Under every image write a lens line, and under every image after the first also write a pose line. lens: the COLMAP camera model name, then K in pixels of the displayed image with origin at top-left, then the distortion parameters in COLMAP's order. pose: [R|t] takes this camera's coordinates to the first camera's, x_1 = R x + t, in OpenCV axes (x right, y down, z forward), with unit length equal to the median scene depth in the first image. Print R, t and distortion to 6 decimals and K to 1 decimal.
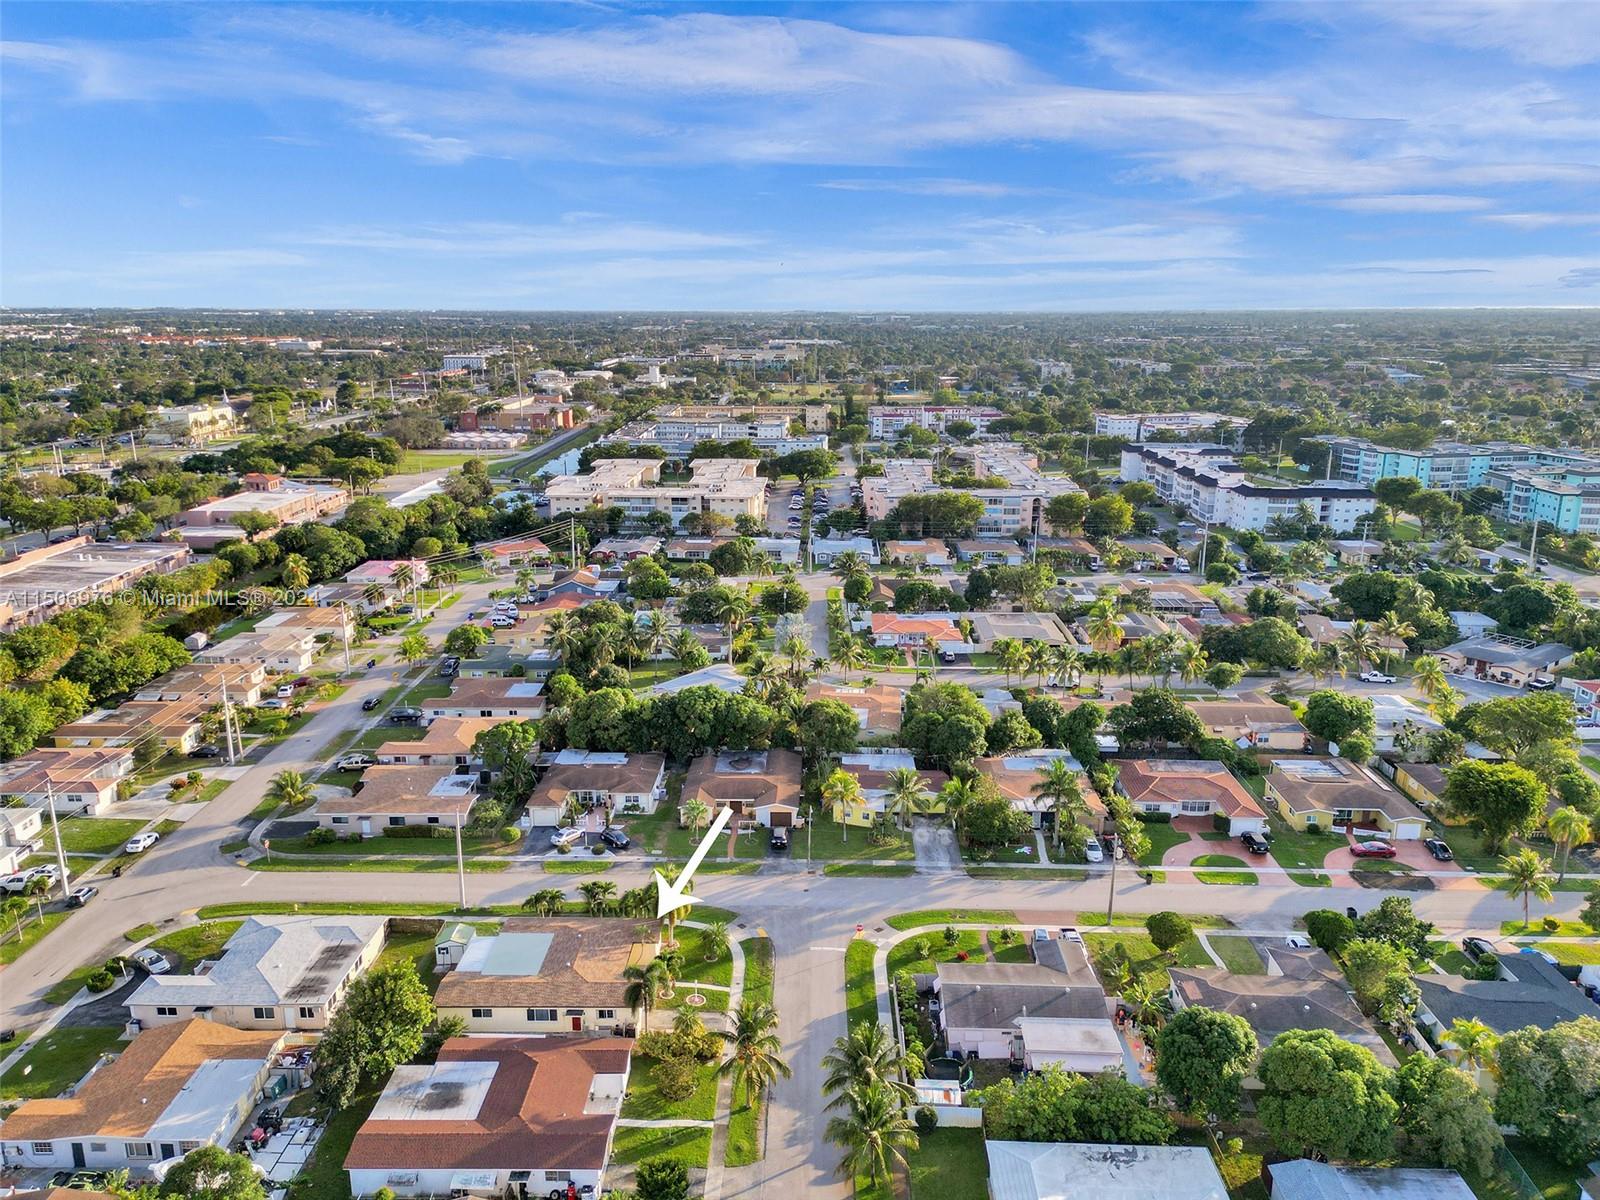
lens RADIAL K [[1145.2, 0, 797.8], [0, 1145.2, 606.0], [0, 0, 1]] dist [0.088660, -0.093396]
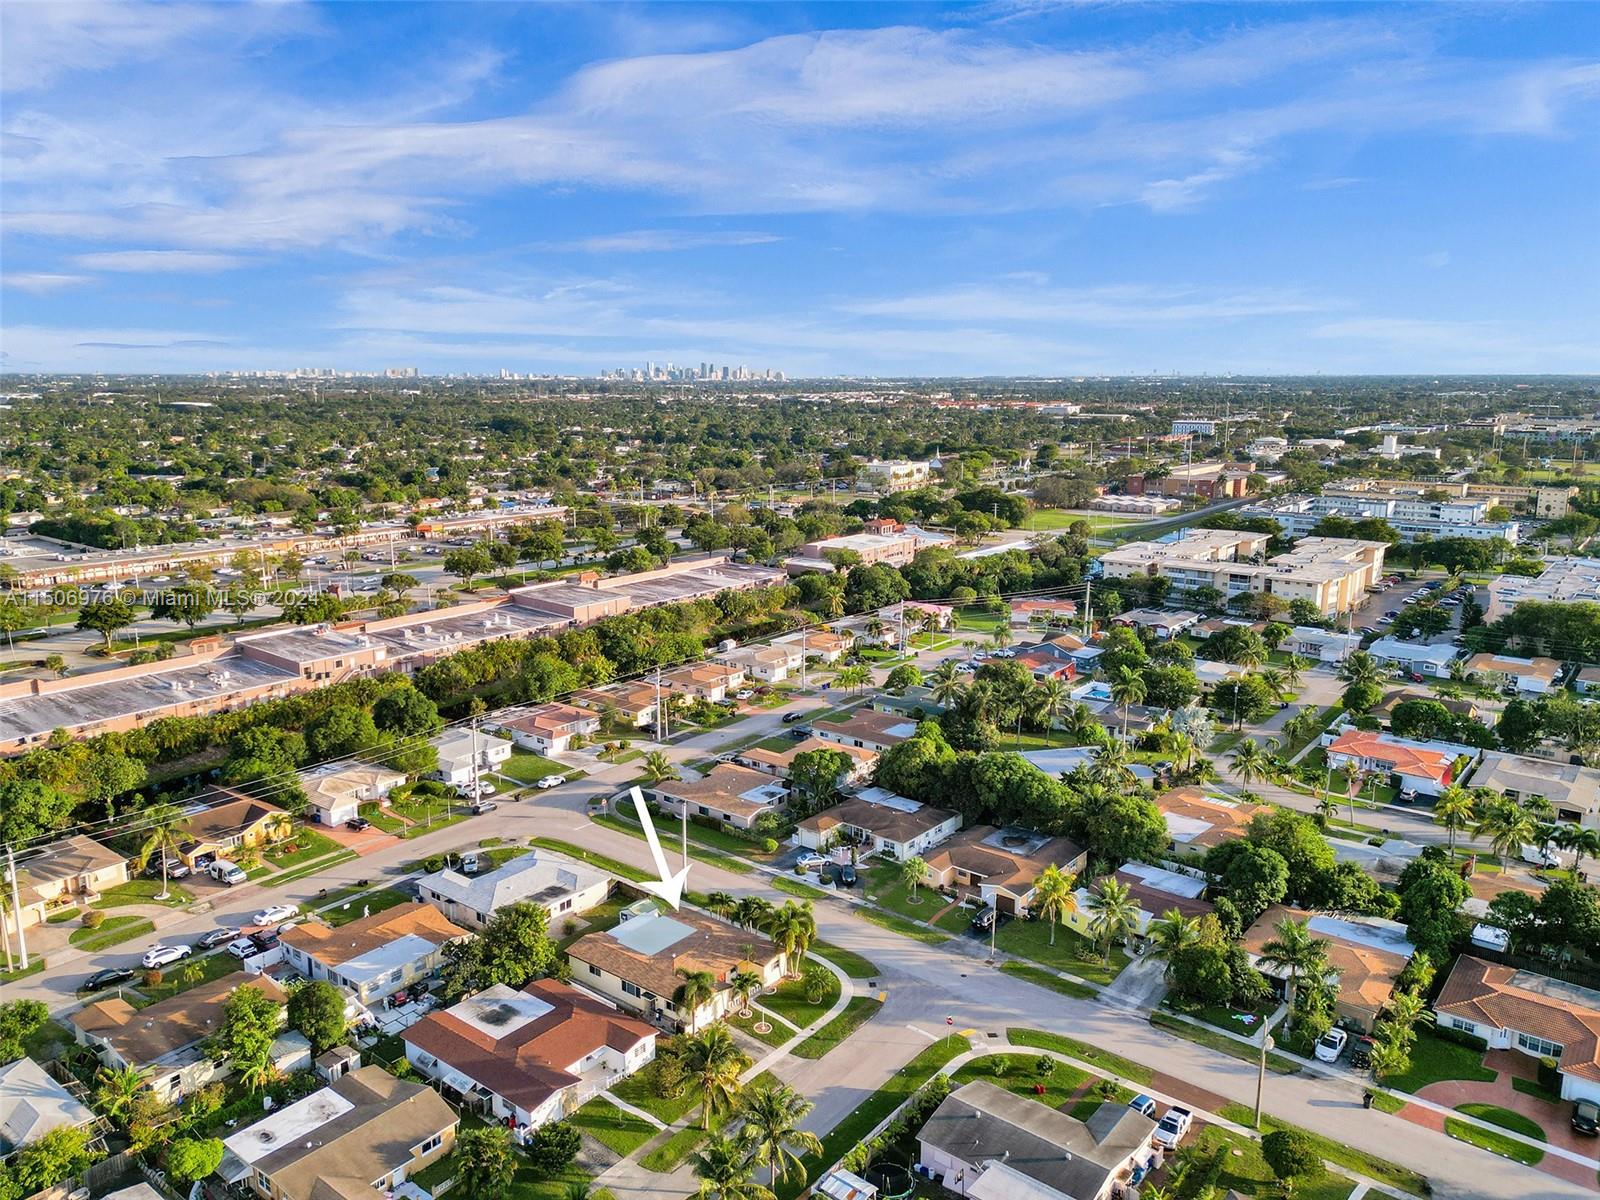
lens RADIAL K [[1145.2, 0, 797.8], [0, 1145.2, 606.0], [0, 0, 1]] dist [0.088660, -0.093396]
pose [[0.795633, 0.120760, -0.593620, 0.371800], [-0.152789, 0.988252, -0.003744, -0.026627], [0.586194, 0.093677, 0.804737, 0.103285]]
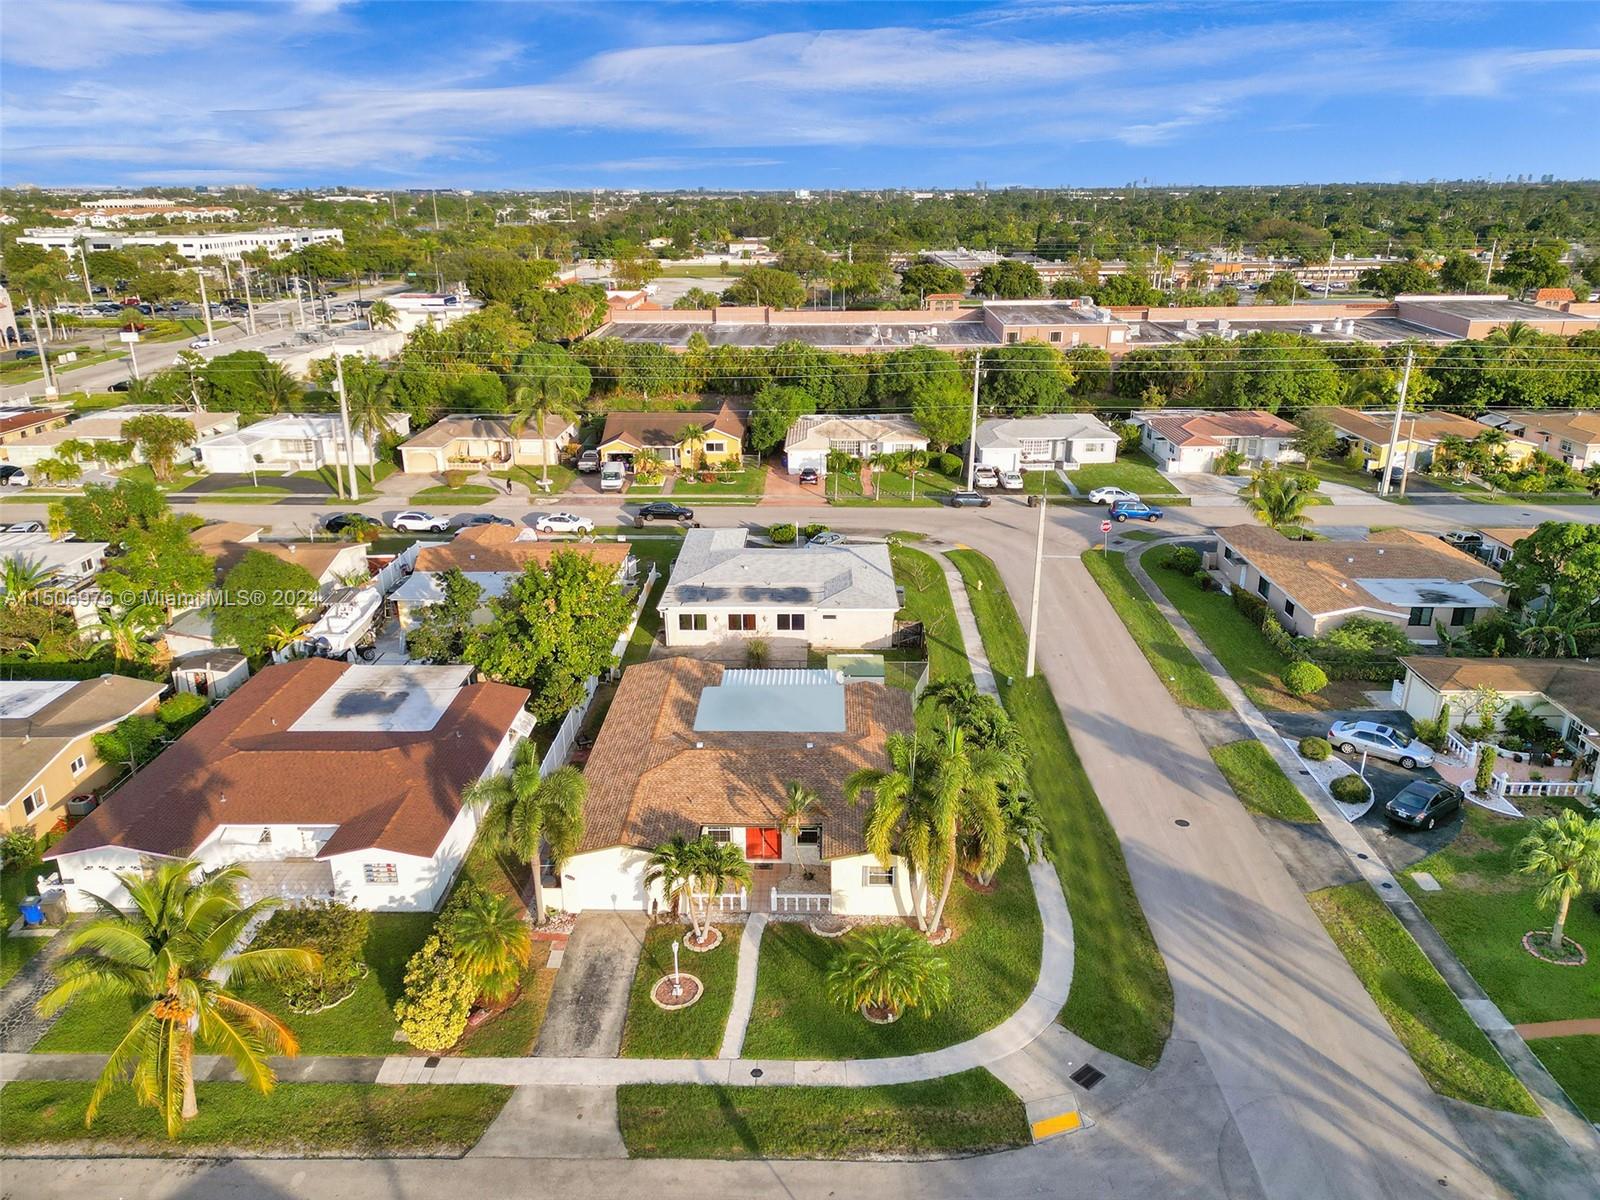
lens RADIAL K [[1134.3, 0, 798.8], [0, 1134.3, 606.2], [0, 0, 1]] dist [0.086529, -0.082558]
pose [[-0.007805, 0.341018, -0.940025, 0.164202], [-0.245845, 0.910546, 0.332365, 0.063965], [0.969278, 0.233695, 0.076731, 0.712668]]
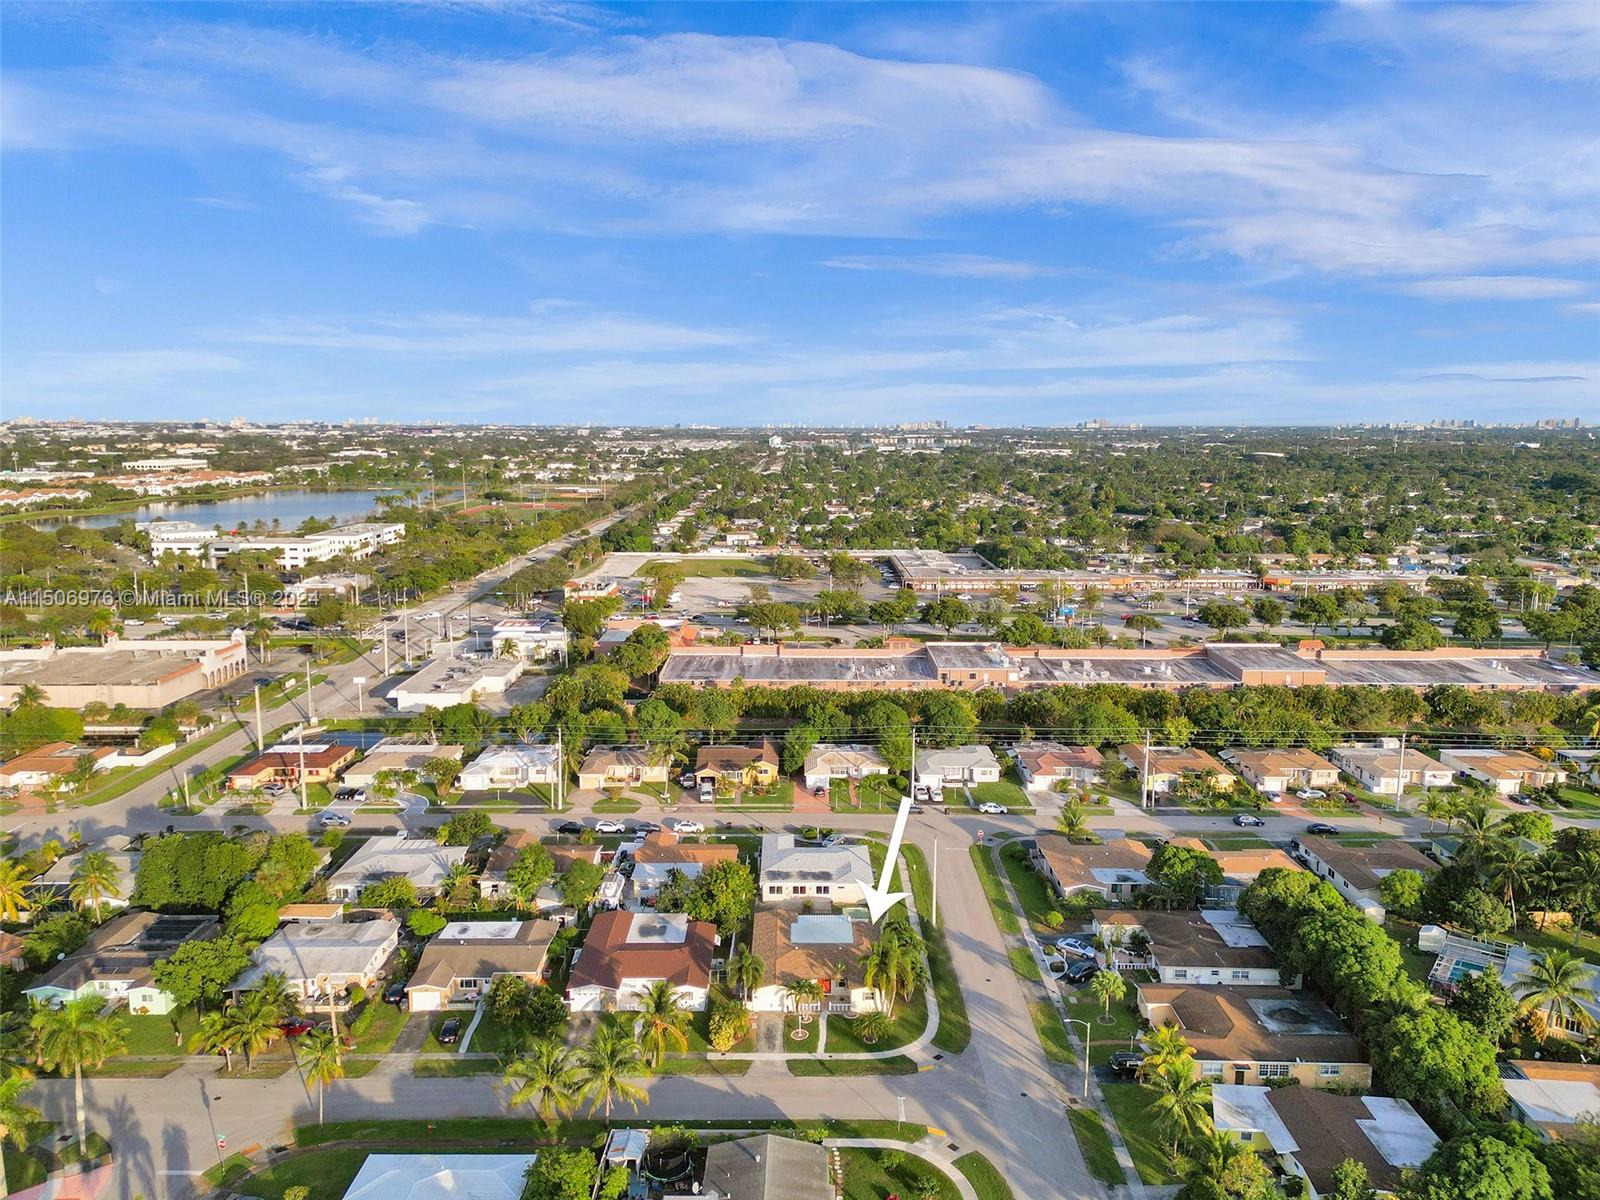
lens RADIAL K [[1145.2, 0, 797.8], [0, 1145.2, 606.0], [0, 0, 1]] dist [0.088660, -0.093396]
pose [[0.017218, 0.158647, -0.987185, 0.684852], [-0.254415, 0.955529, 0.149122, -0.157621], [0.966942, 0.248587, 0.056814, 0.605797]]
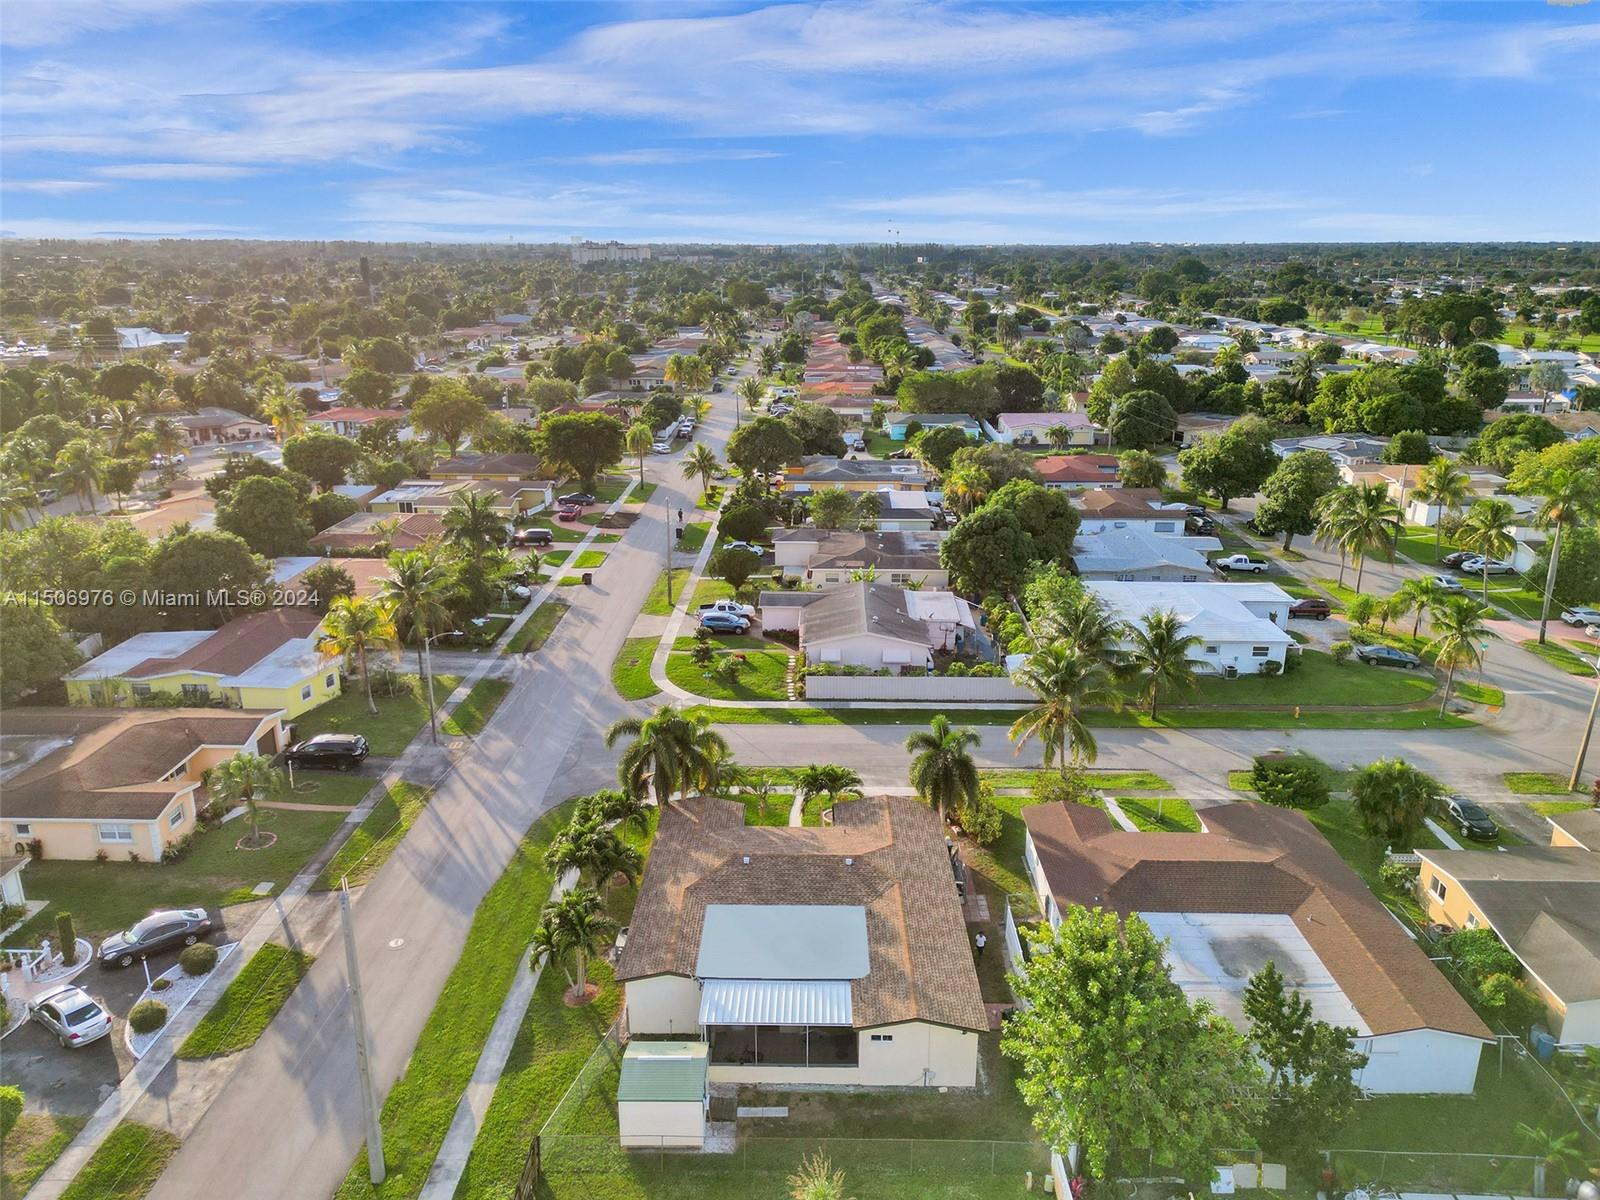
lens RADIAL K [[1134.3, 0, 798.8], [0, 1134.3, 606.2], [0, 0, 1]] dist [0.086529, -0.082558]
pose [[-0.001908, -0.304067, 0.952649, -0.469612], [0.248372, 0.922654, 0.294991, 0.033385], [-0.968663, 0.237175, 0.073761, 0.688616]]
